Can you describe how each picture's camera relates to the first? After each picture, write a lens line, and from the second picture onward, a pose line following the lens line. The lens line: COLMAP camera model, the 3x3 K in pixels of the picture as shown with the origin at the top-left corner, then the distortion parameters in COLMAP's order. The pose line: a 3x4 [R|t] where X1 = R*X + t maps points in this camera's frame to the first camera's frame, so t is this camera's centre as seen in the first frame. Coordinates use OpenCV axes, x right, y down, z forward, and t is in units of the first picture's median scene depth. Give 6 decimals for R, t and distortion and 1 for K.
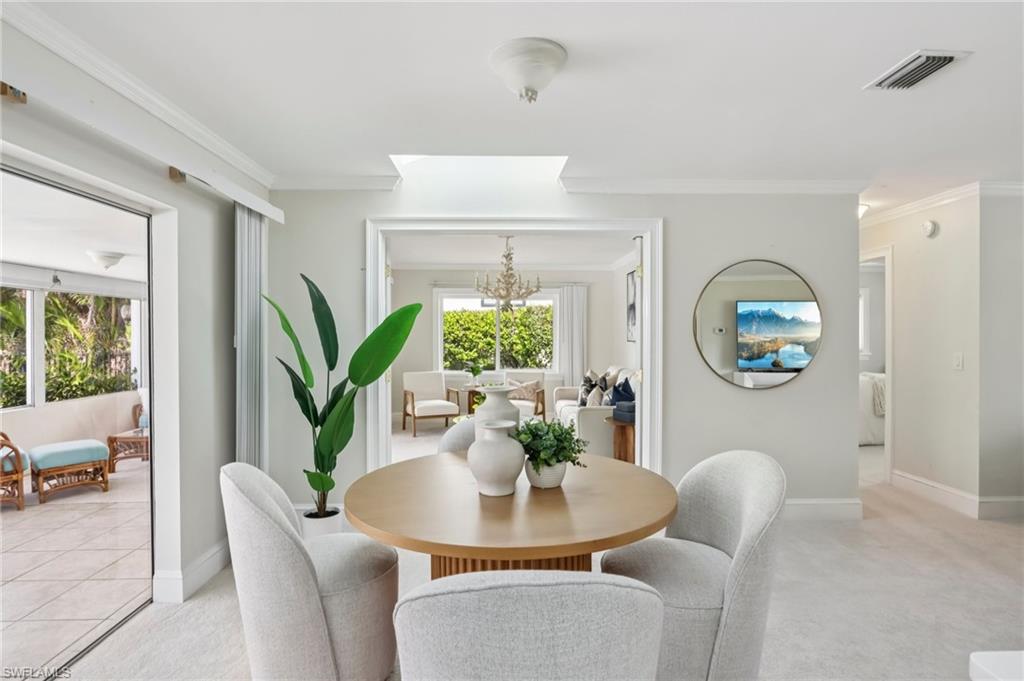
lens RADIAL K [[513.3, 0, 515.6], [0, 513.3, 335.1], [0, 0, 1]] dist [-0.015529, 0.002659]
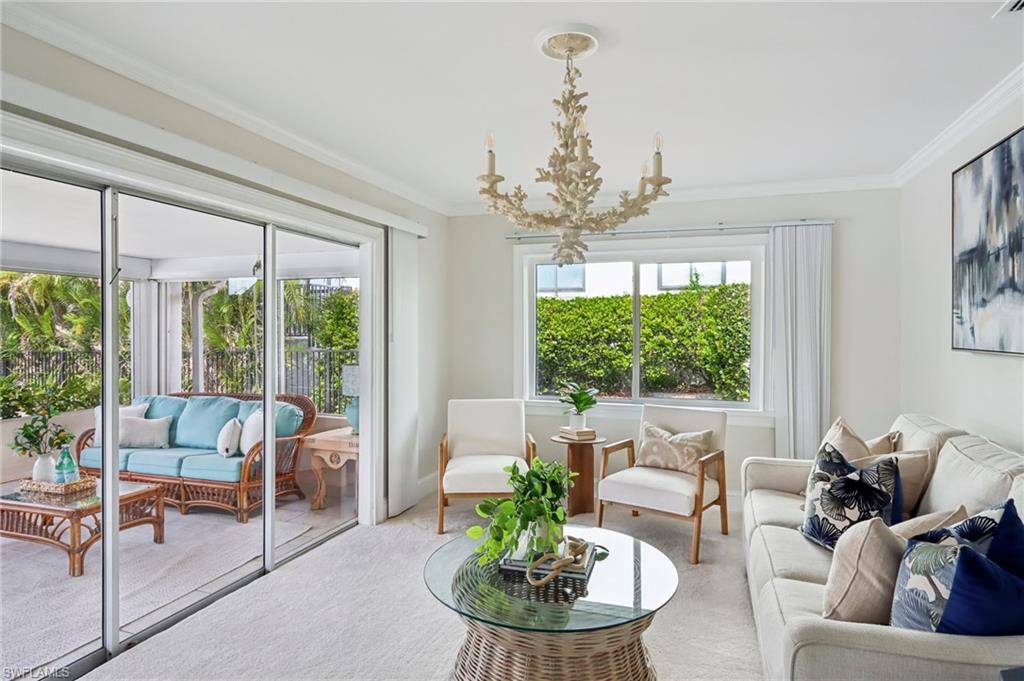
lens RADIAL K [[574.8, 0, 499.7], [0, 574.8, 327.0], [0, 0, 1]] dist [-0.011940, 0.001189]
pose [[0.926922, 0.002925, -0.375242, 0.059789], [-0.005251, 0.999973, -0.005178, -0.000709], [0.375216, 0.006770, 0.926913, 0.438302]]
